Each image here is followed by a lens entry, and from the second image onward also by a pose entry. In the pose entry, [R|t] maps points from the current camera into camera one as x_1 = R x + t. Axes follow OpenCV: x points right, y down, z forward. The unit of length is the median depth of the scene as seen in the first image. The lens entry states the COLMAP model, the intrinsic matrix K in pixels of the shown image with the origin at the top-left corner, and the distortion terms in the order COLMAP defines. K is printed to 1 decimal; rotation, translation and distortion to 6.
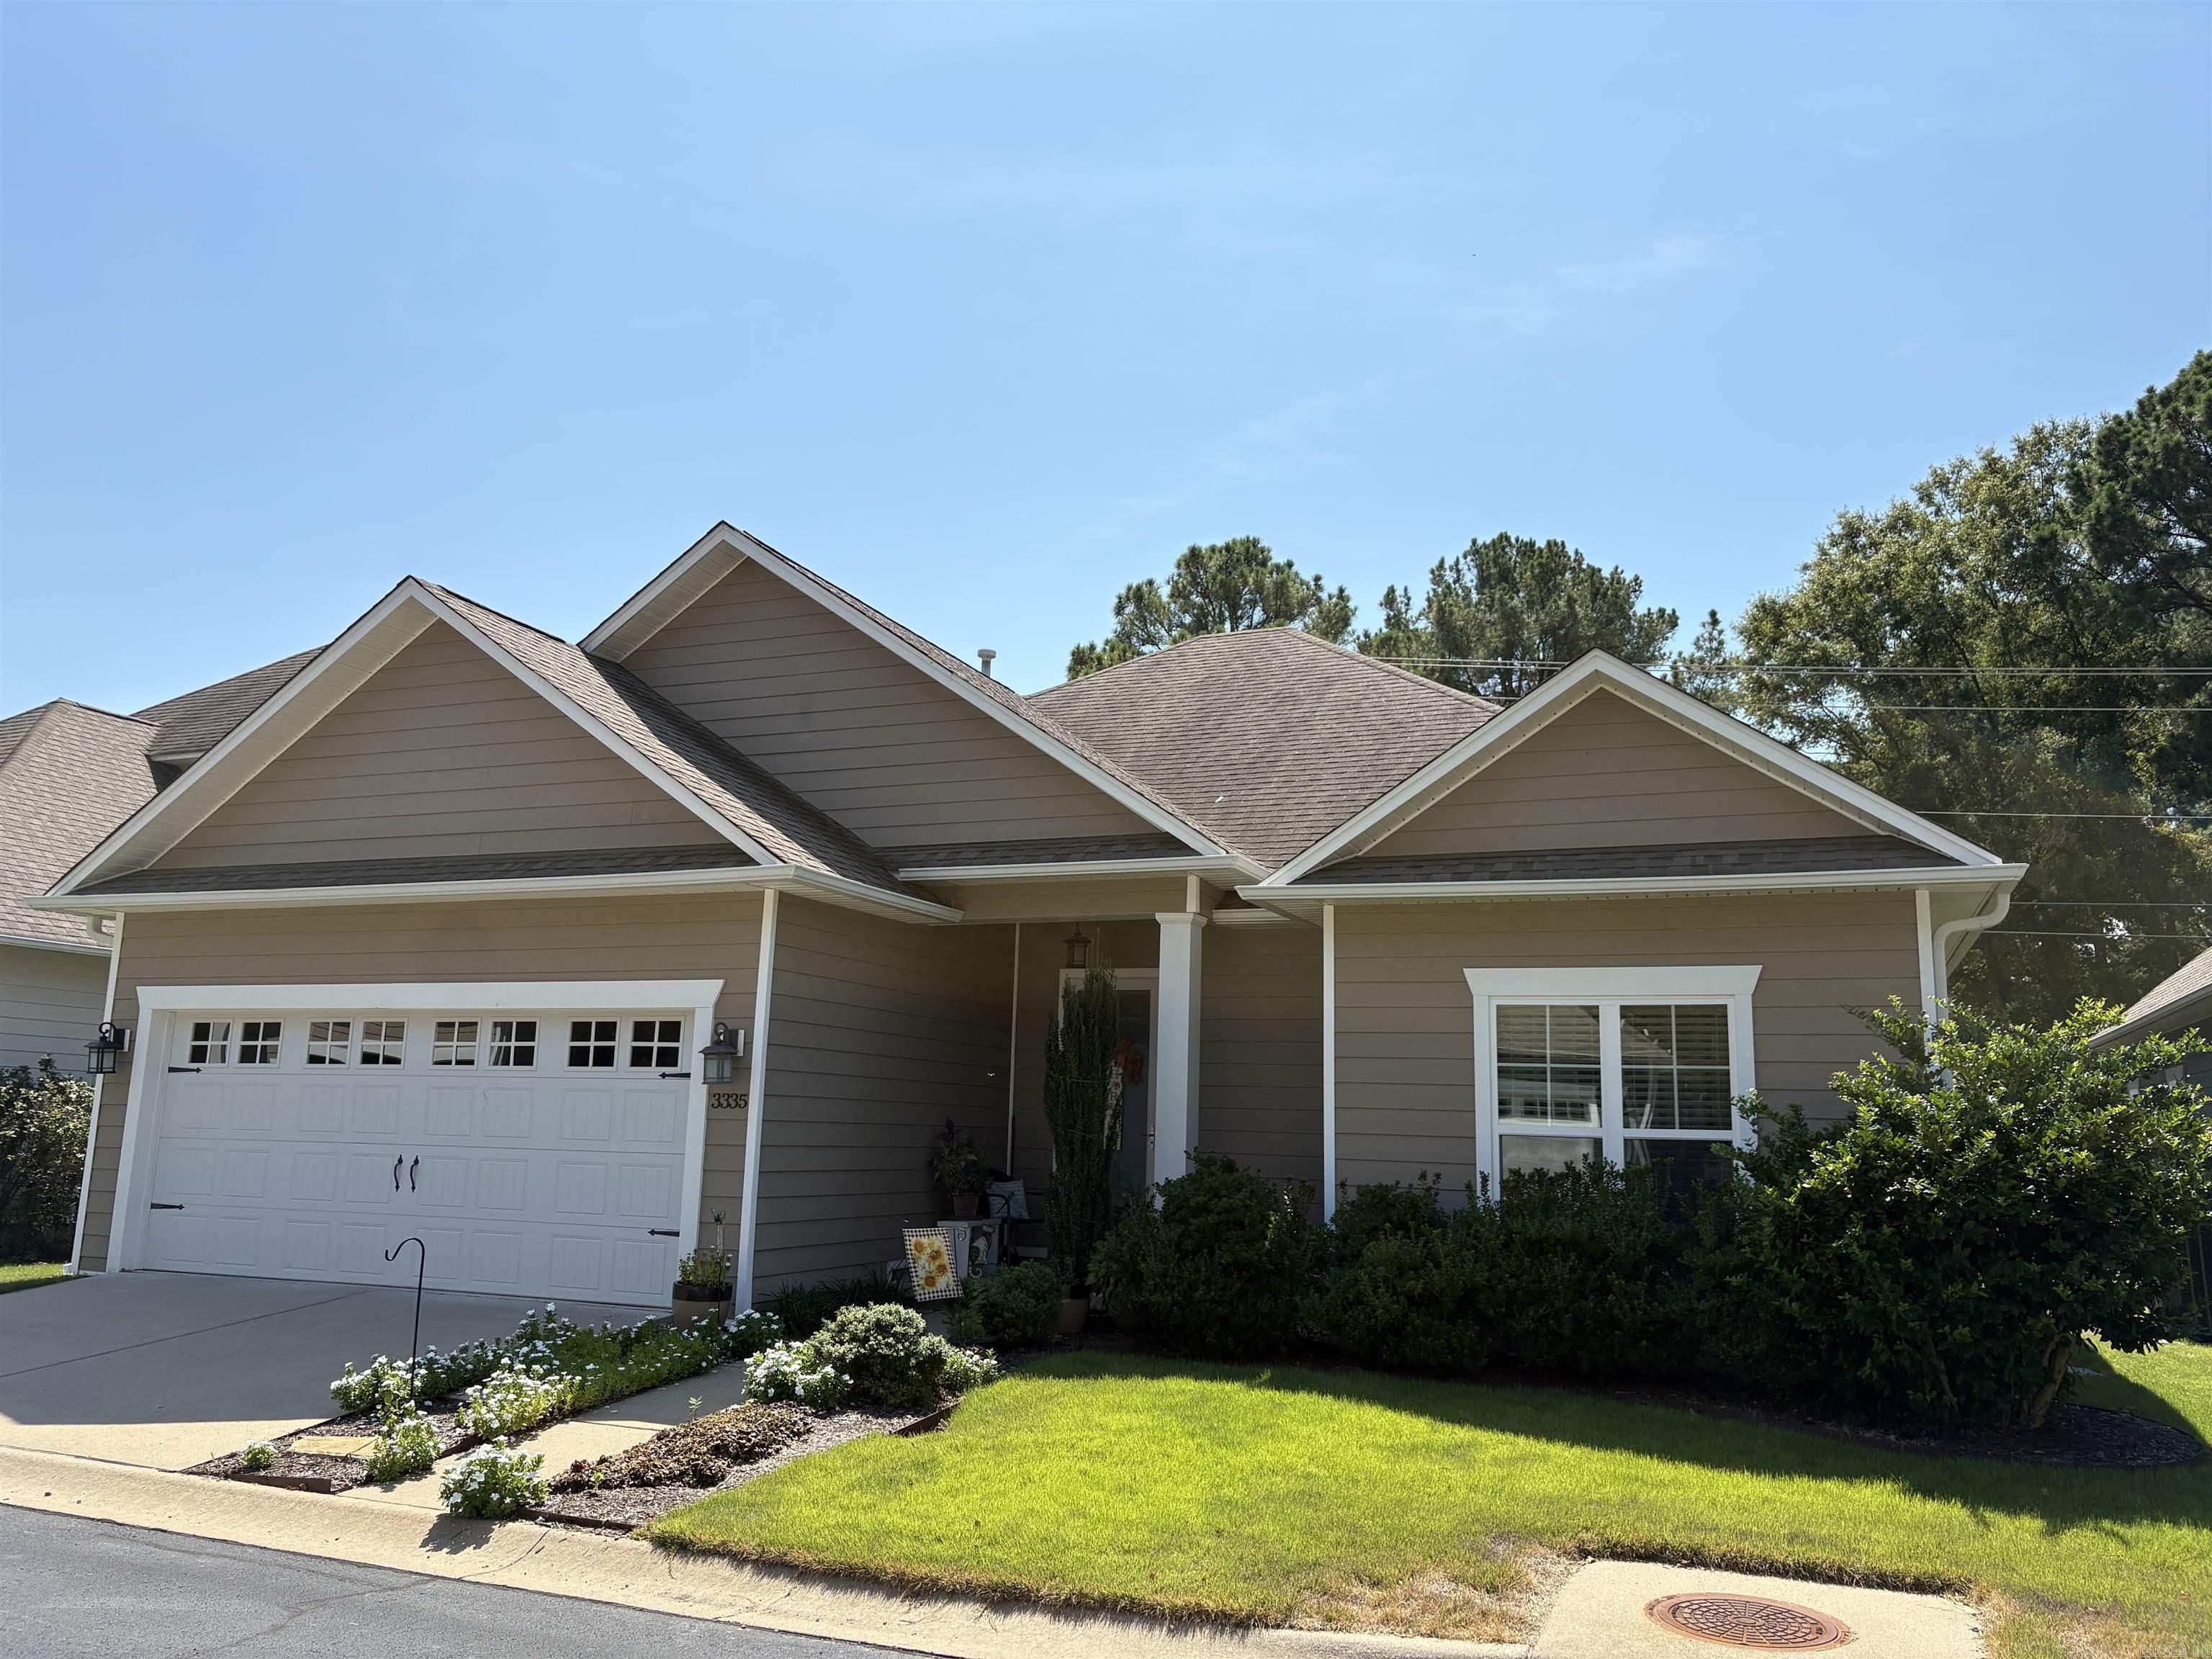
lens RADIAL K [[1703.1, 0, 1106.0], [0, 1703.1, 829.5], [0, 0, 1]] dist [0.014021, -0.006700]
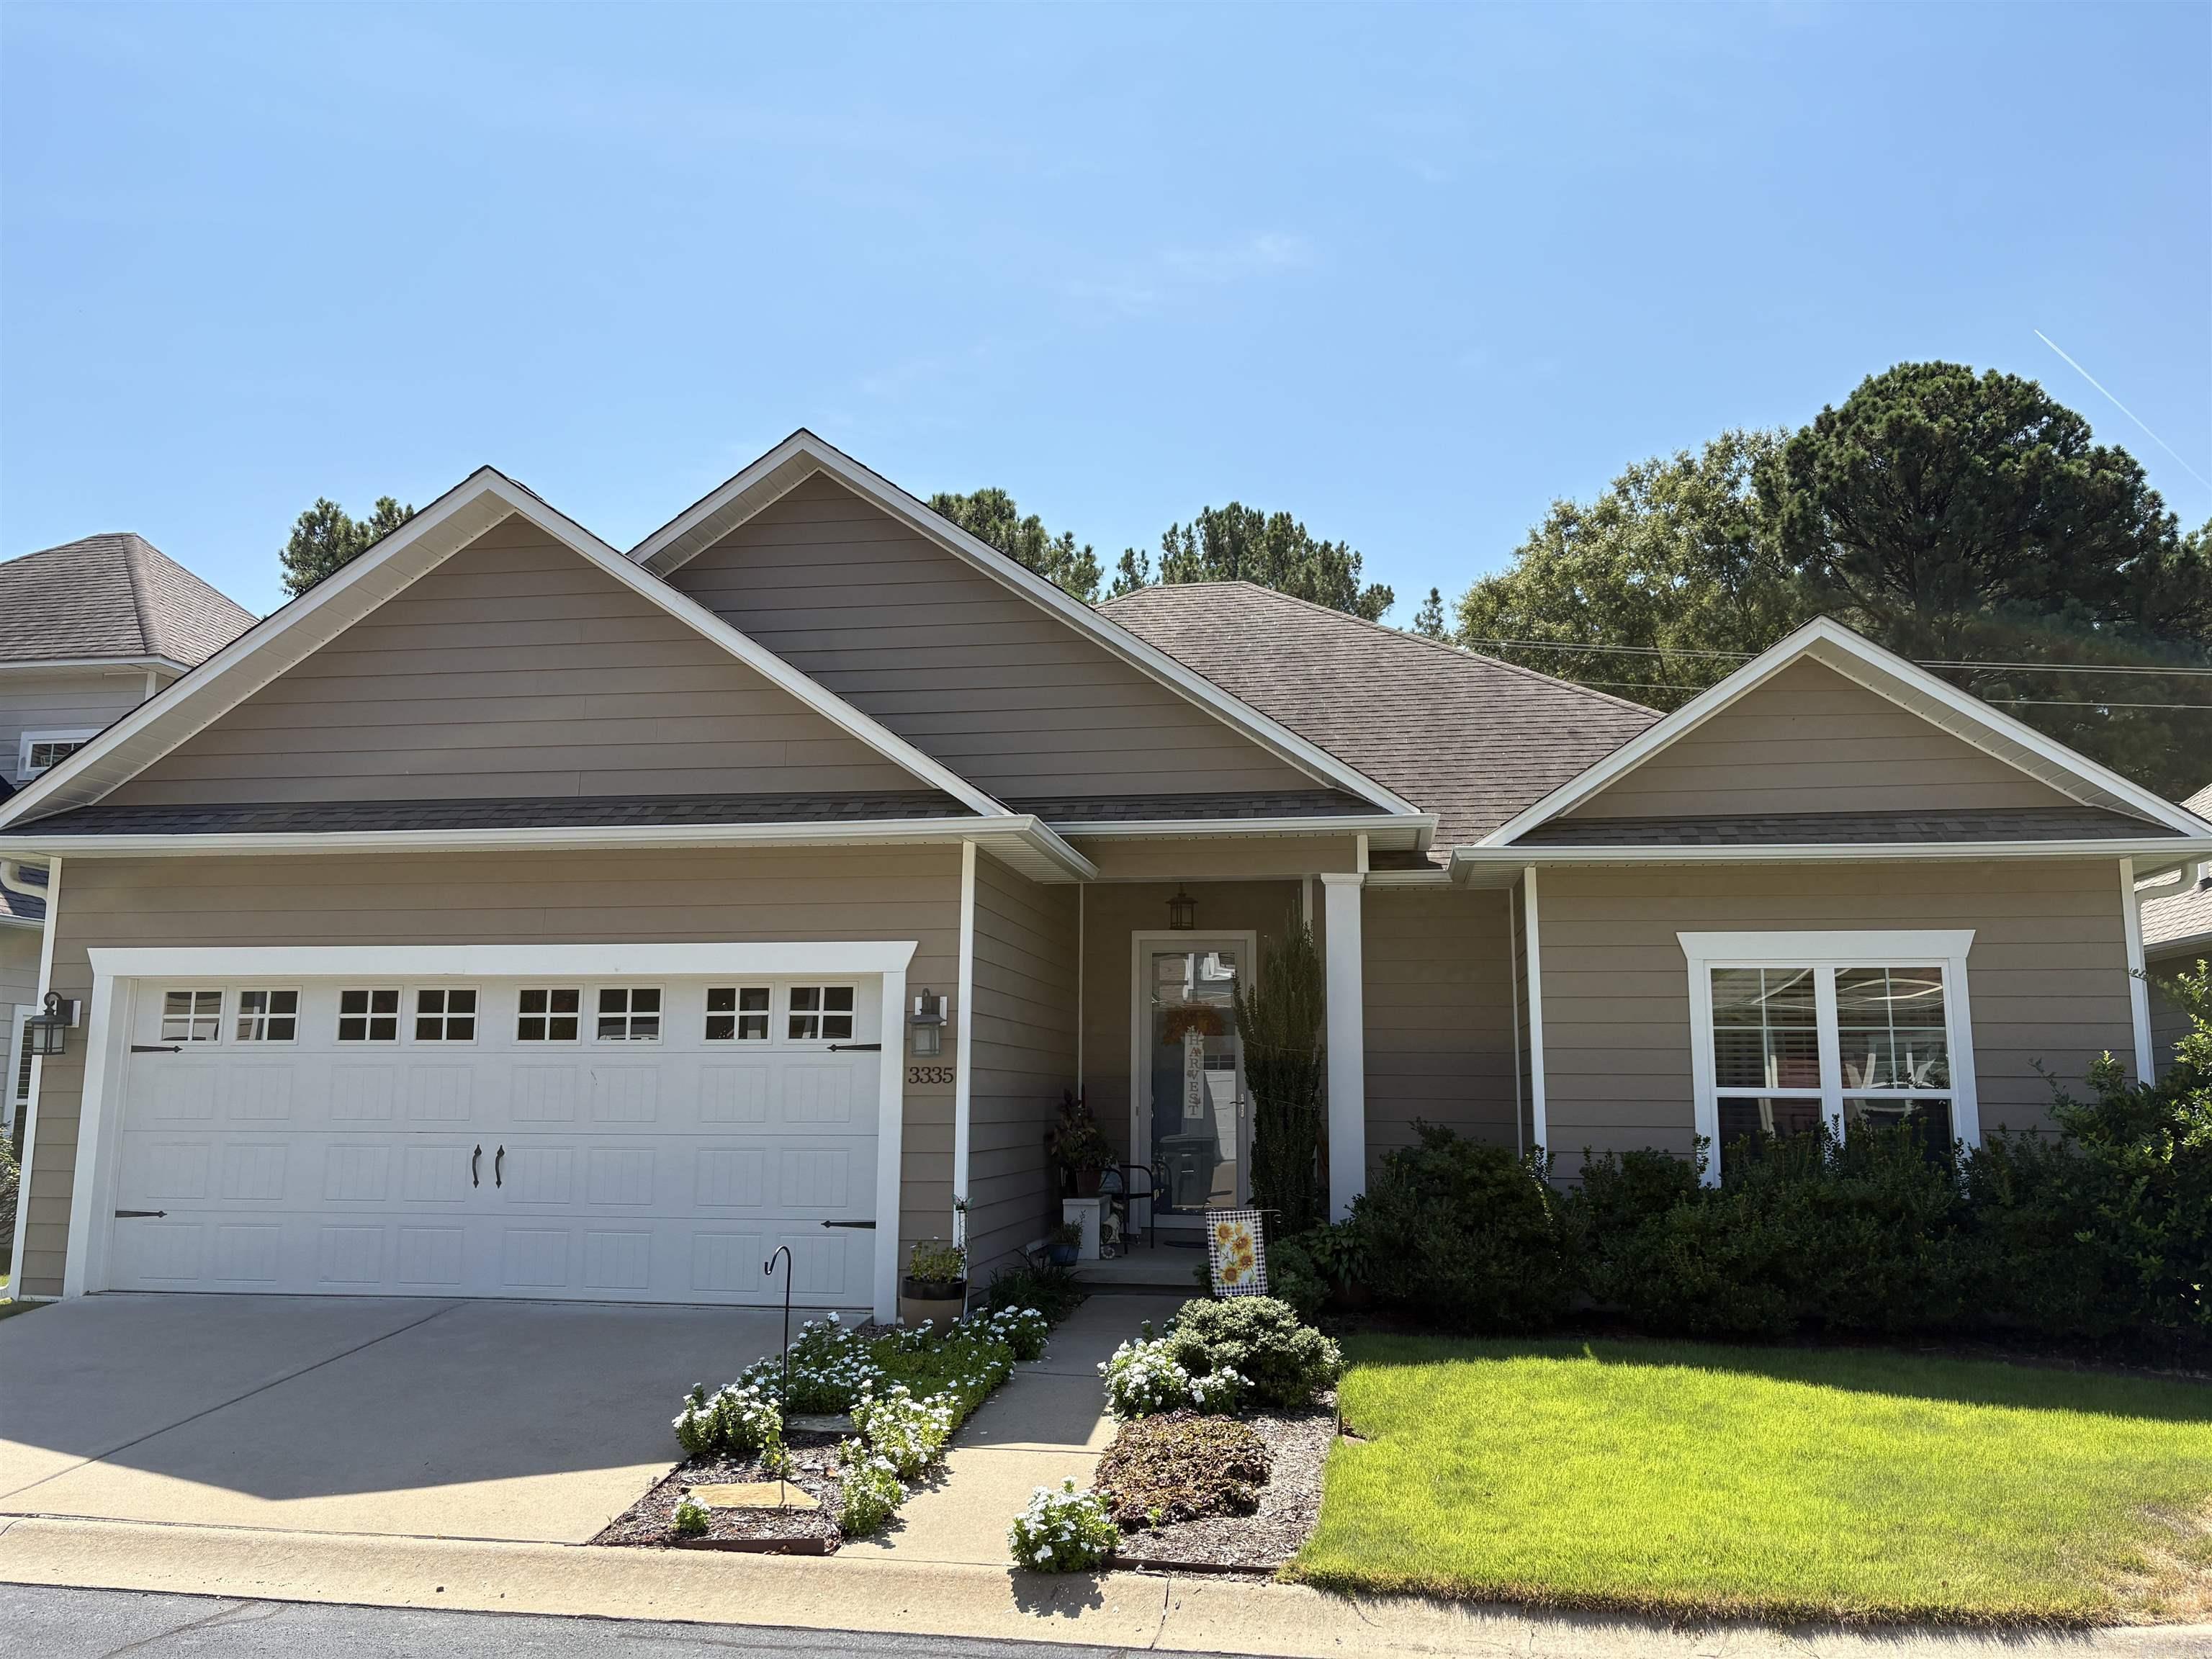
lens RADIAL K [[1703.1, 0, 1106.0], [0, 1703.1, 829.5], [0, 0, 1]] dist [0.014021, -0.006700]
pose [[0.972339, 0.016852, 0.232965, -0.309126], [-0.022267, 0.999539, 0.020635, 0.007780], [-0.232509, -0.025252, 0.972266, 0.098207]]
